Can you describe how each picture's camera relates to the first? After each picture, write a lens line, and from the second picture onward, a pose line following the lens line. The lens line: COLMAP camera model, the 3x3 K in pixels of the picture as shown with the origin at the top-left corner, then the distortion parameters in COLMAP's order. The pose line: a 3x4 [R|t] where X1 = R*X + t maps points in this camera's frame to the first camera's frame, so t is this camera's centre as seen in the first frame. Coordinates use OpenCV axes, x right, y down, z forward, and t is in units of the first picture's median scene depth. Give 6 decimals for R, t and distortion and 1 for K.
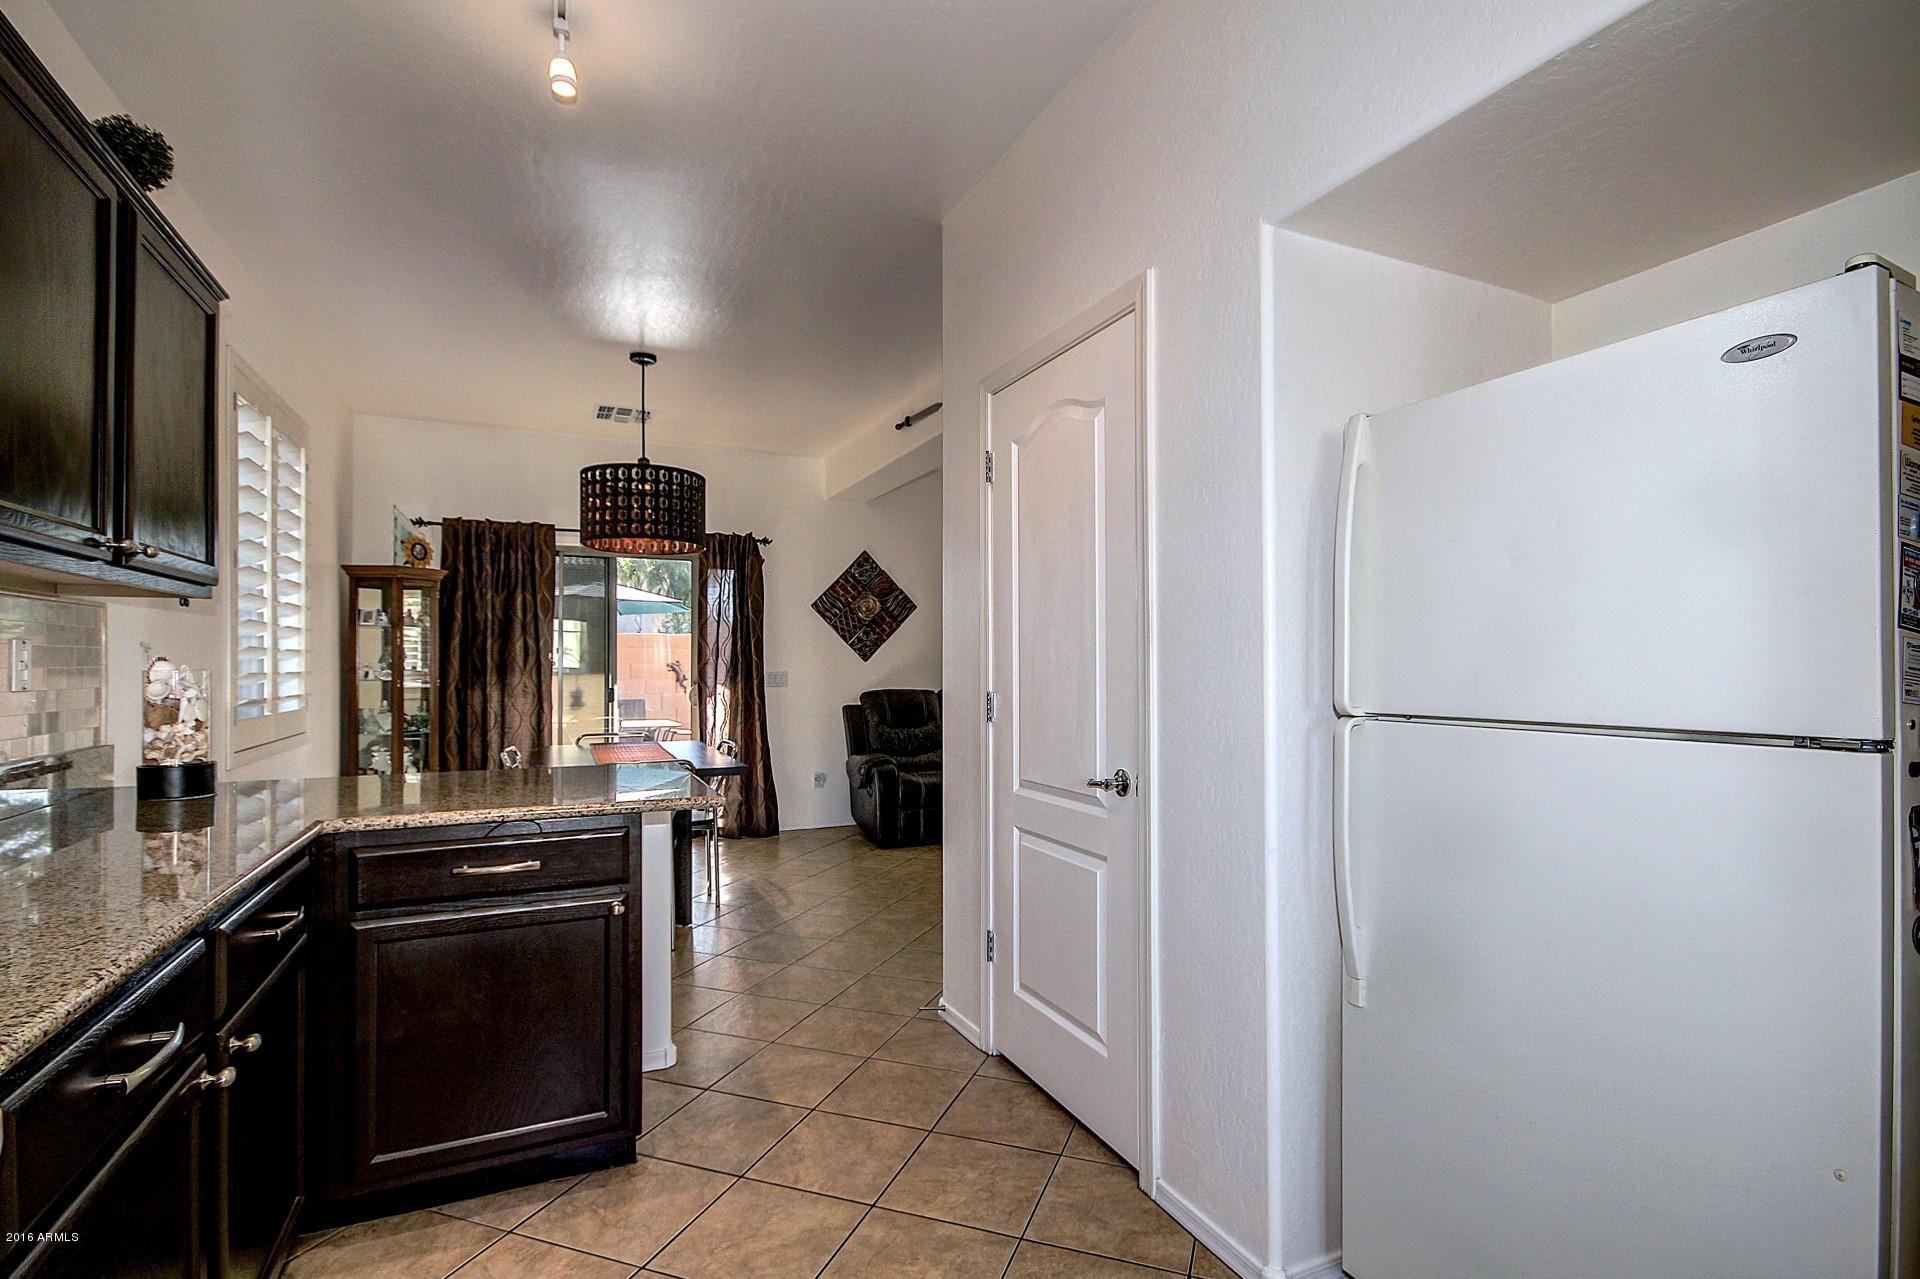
lens RADIAL K [[907.7, 0, 955.3], [0, 907.7, 656.3], [0, 0, 1]] dist [-0.000023, -0.000975]
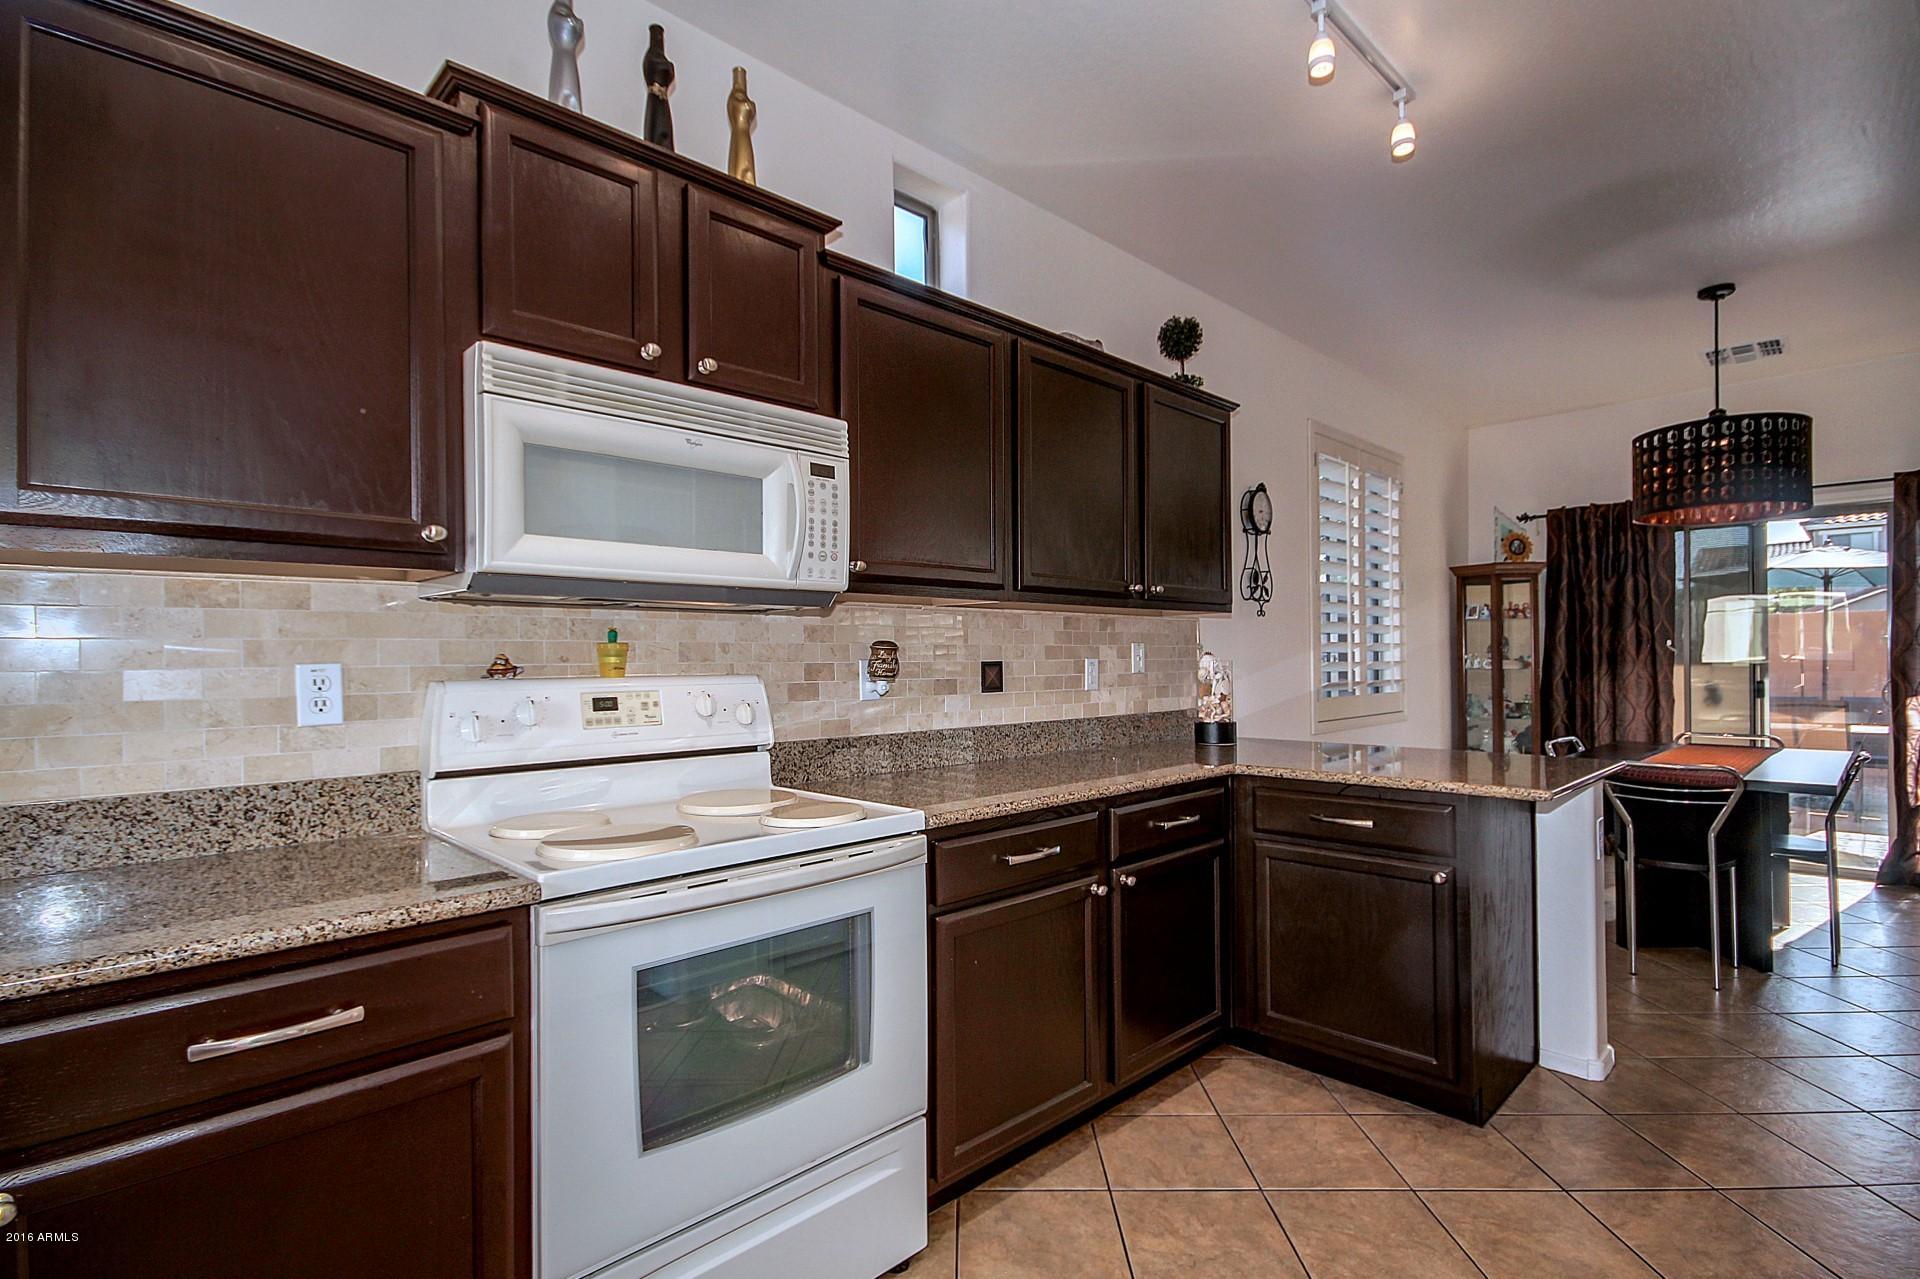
lens RADIAL K [[907.7, 0, 954.5], [0, 907.7, 656.9], [0, 0, 1]] dist [-0.000023, -0.000975]
pose [[0.322486, -0.003053, -0.946569, 0.197013], [0.017212, 0.999848, 0.002639, -0.001320], [0.946418, -0.017144, 0.322490, 0.038899]]
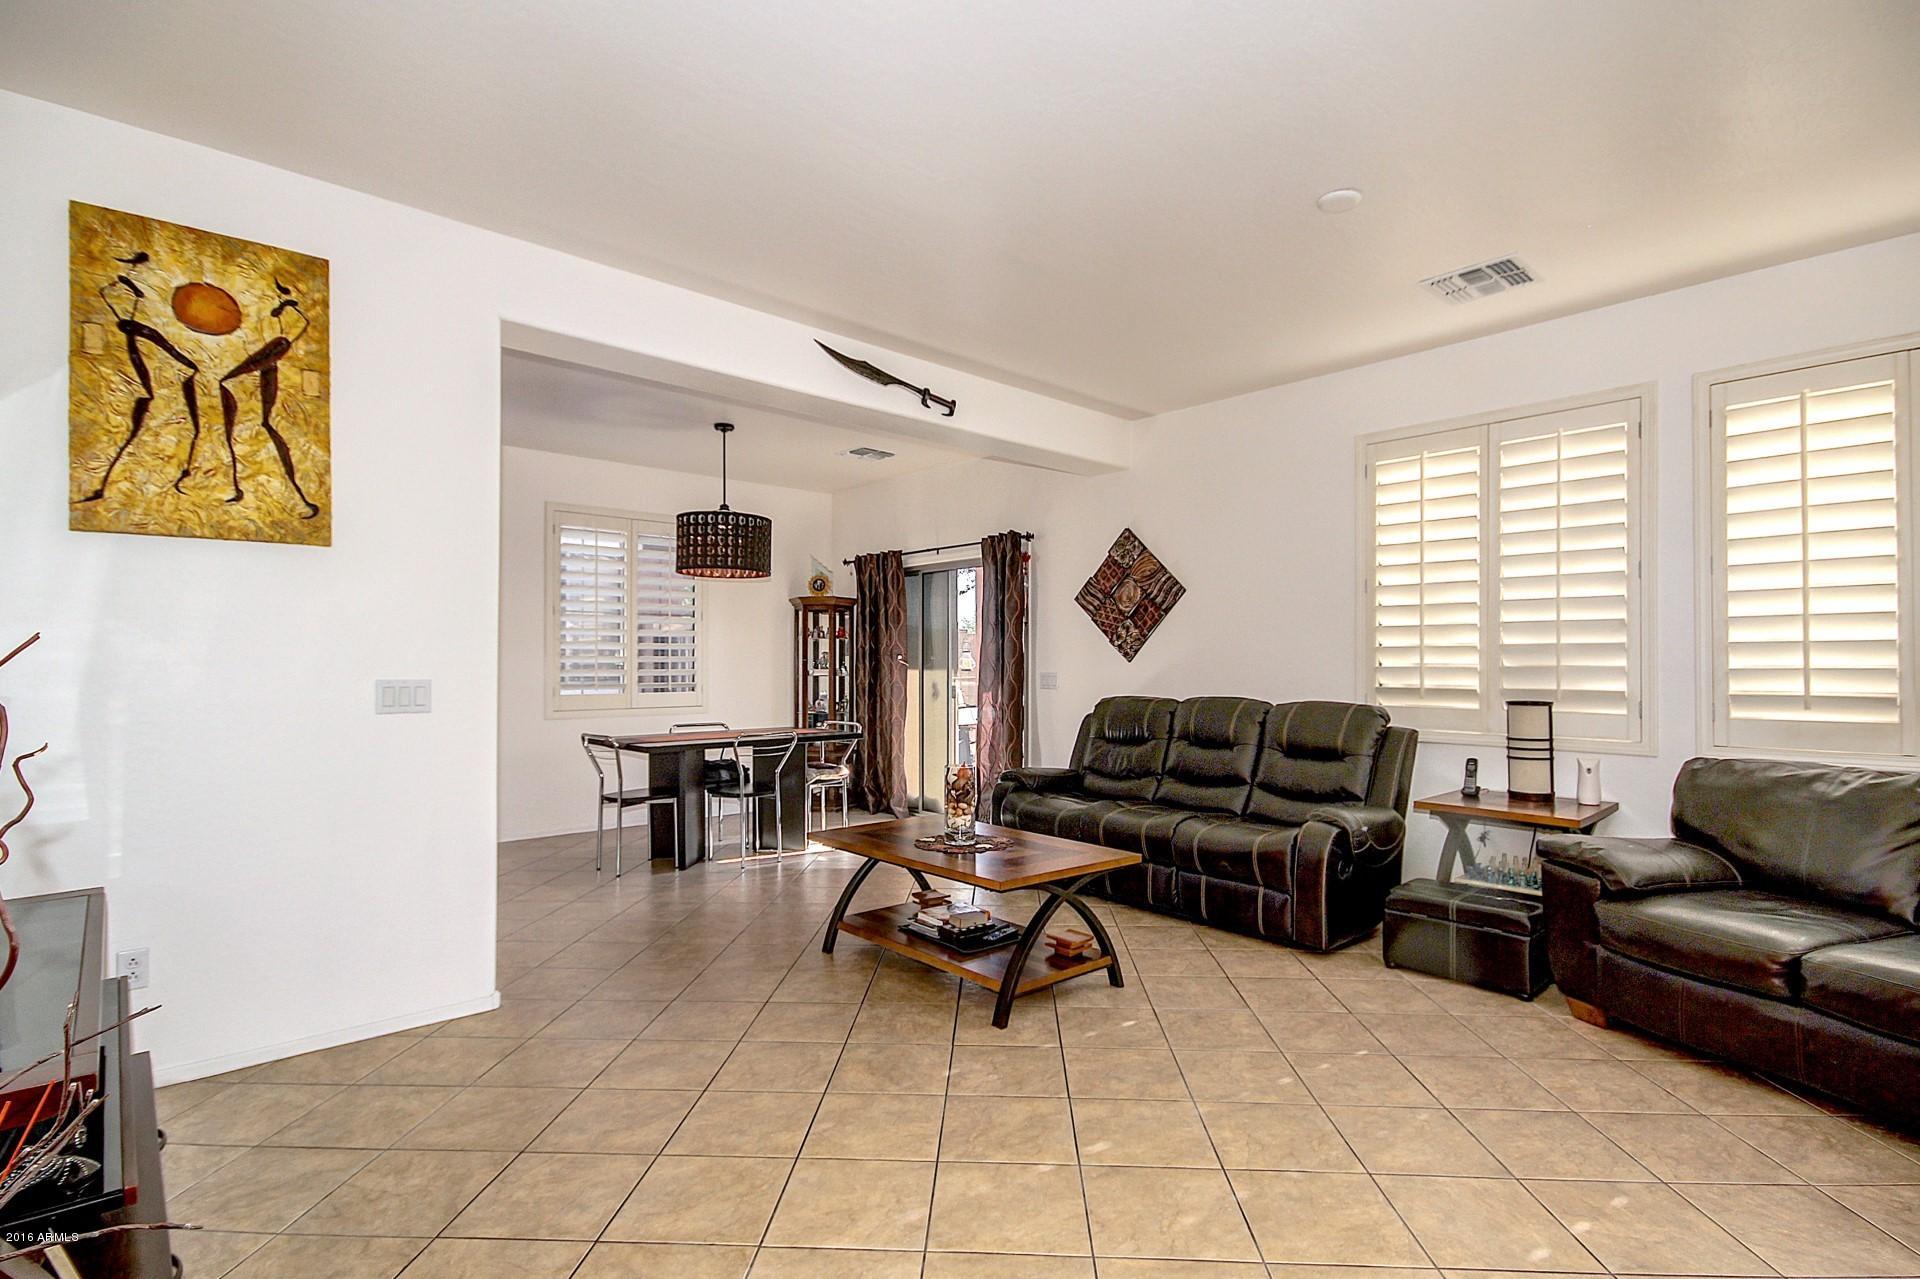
lens RADIAL K [[907.7, 0, 965.2], [0, 907.7, 652.3], [0, 0, 1]] dist [-0.000023, -0.000975]
pose [[0.308424, -0.015285, -0.951126, 0.810847], [0.000041, 0.999871, -0.016055, 0.012628], [0.951249, 0.004913, 0.308385, 0.773841]]
